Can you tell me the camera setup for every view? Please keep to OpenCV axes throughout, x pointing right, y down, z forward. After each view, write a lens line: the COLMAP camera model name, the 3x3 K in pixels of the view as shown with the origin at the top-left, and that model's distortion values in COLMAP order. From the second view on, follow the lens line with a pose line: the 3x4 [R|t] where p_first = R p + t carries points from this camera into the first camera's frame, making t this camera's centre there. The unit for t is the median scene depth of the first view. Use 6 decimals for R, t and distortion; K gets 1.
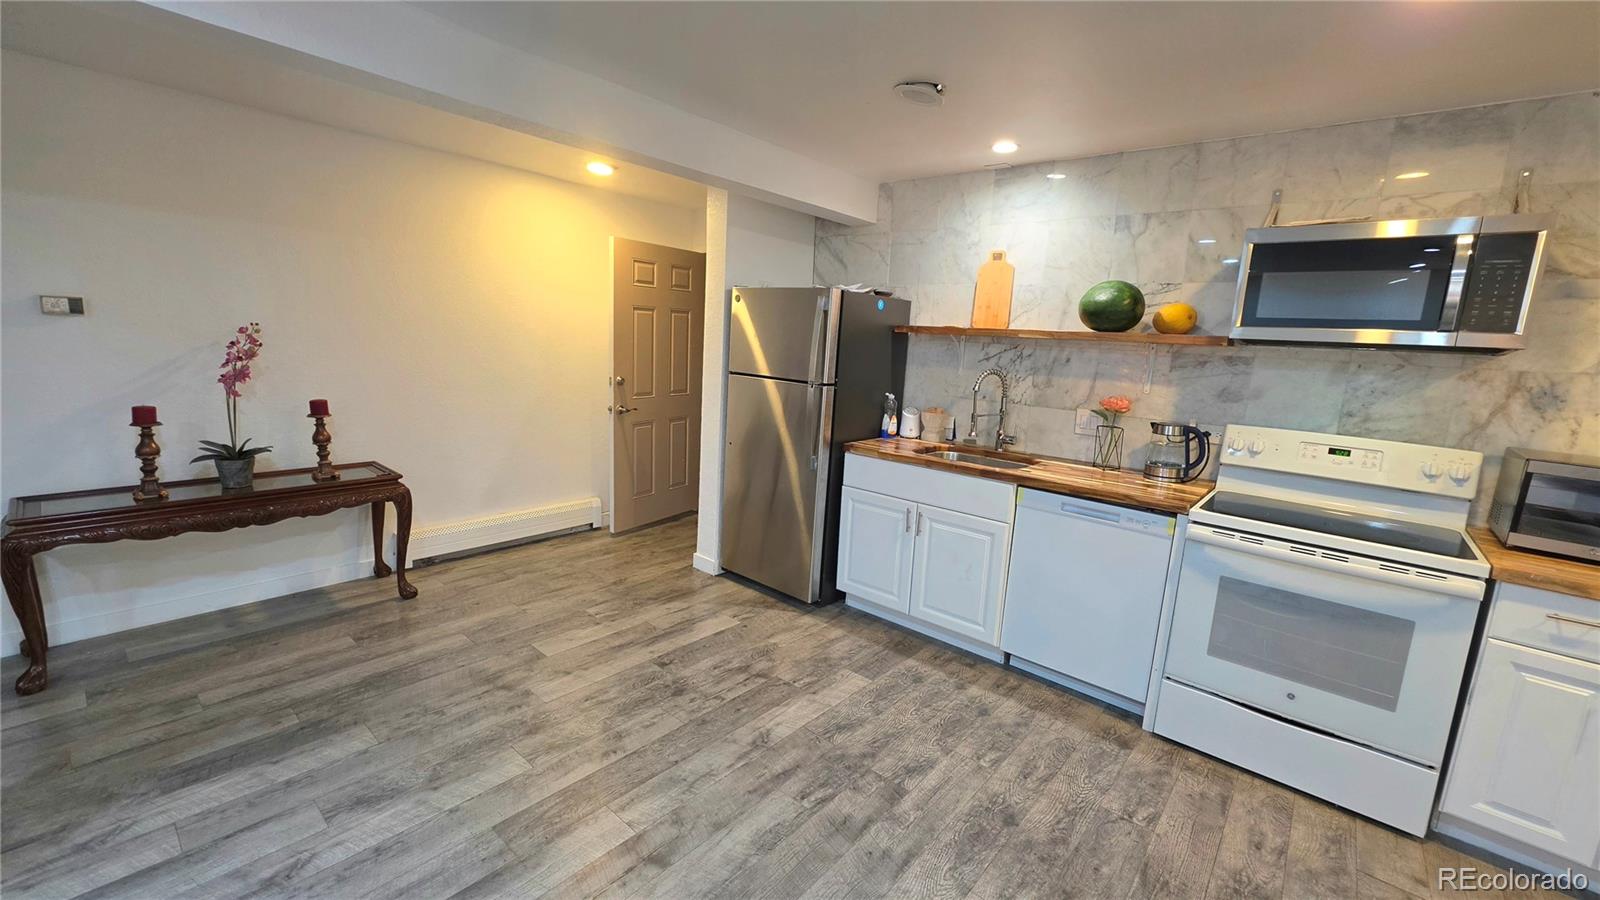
lens RADIAL K [[641.1, 0, 795.0], [0, 641.1, 442.2], [0, 0, 1]] dist [-0.002557, 0.000511]
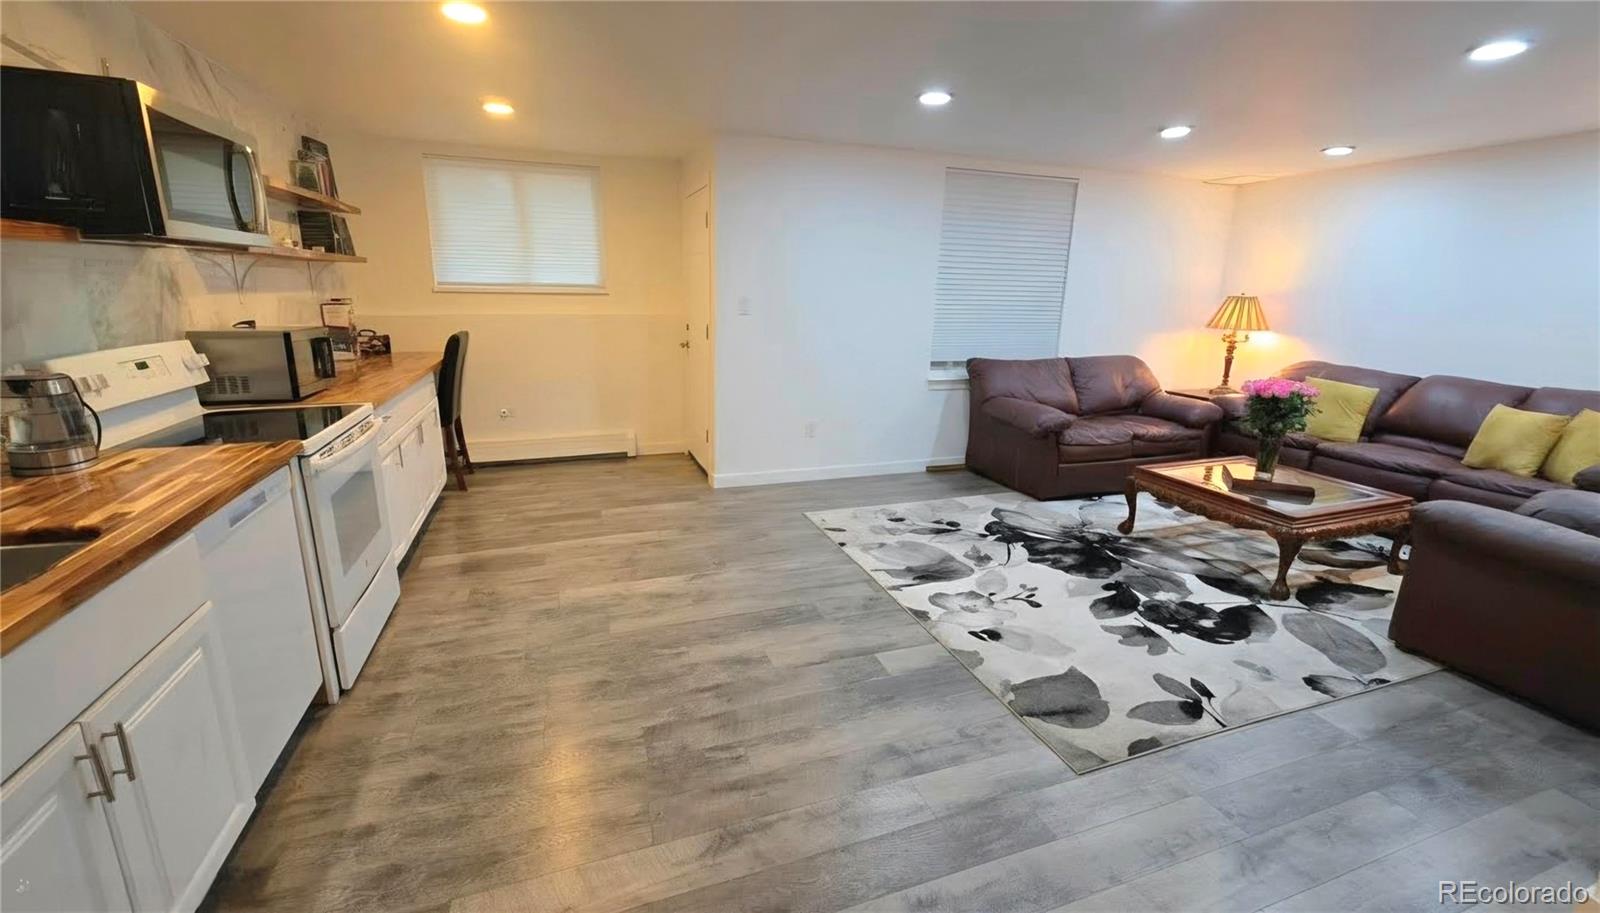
lens RADIAL K [[649.4, 0, 798.1], [0, 649.4, 449.4], [0, 0, 1]] dist [-0.001888, 0.000293]
pose [[-0.866547, -0.187466, 0.462551, -0.319418], [0.018911, 0.913779, 0.405771, -0.198655], [-0.498737, 0.360367, -0.788287, 1.151709]]
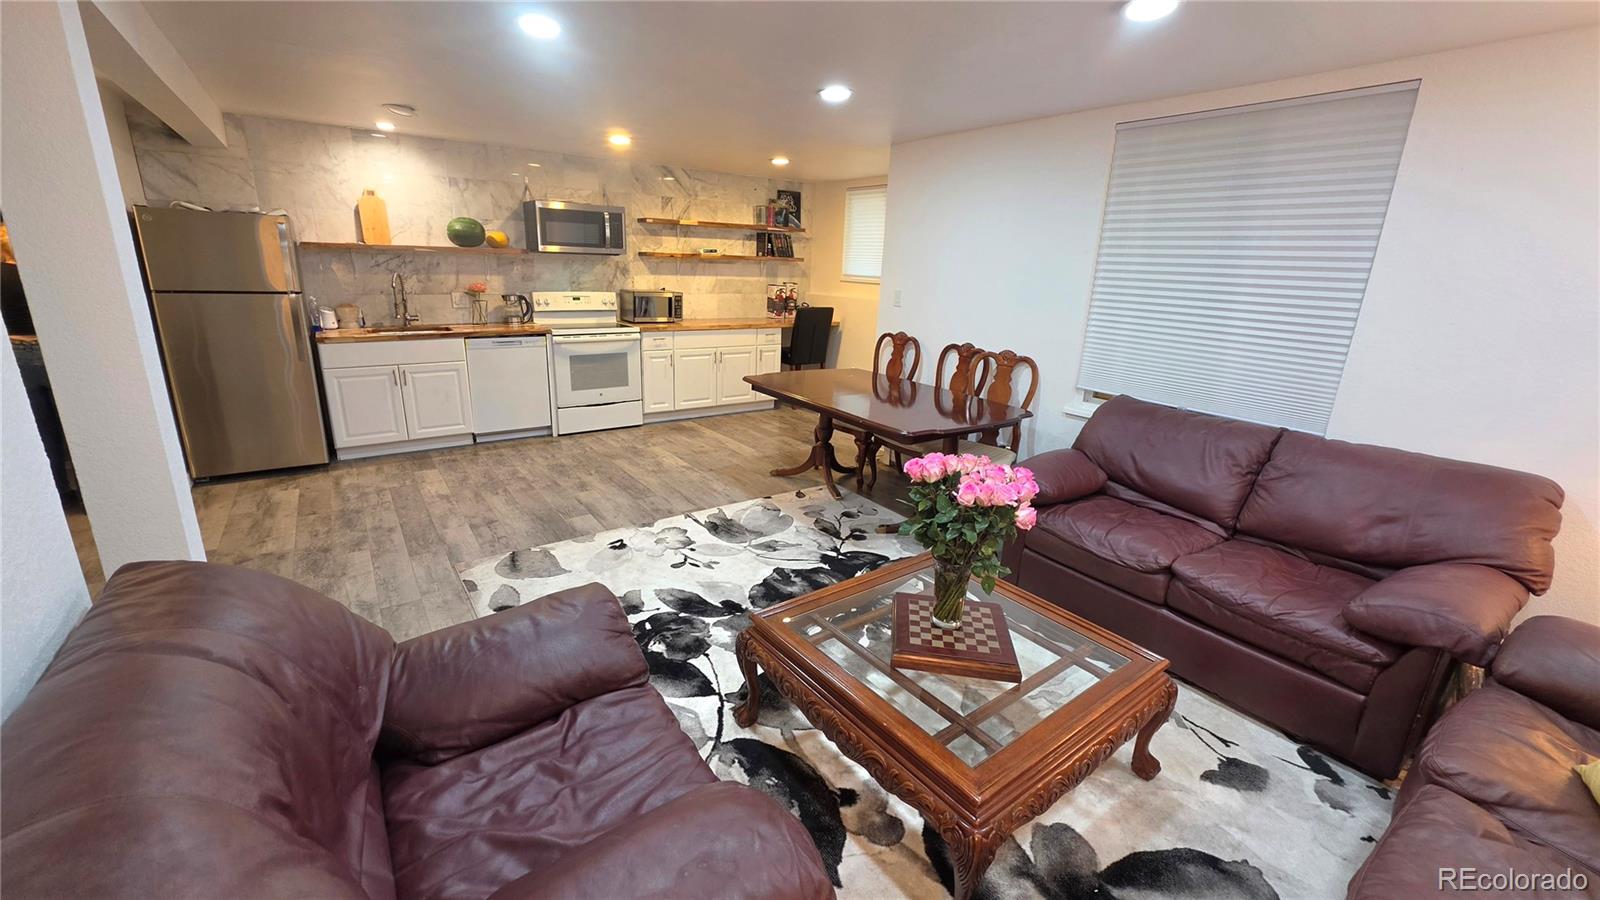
lens RADIAL K [[641.1, 0, 795.0], [0, 641.1, 442.2], [0, 0, 1]] dist [-0.002557, 0.000511]
pose [[0.236392, -0.307558, 0.921698, -1.172192], [0.140014, 0.949465, 0.280914, -0.029926], [-0.961517, 0.062645, 0.267508, -0.342412]]
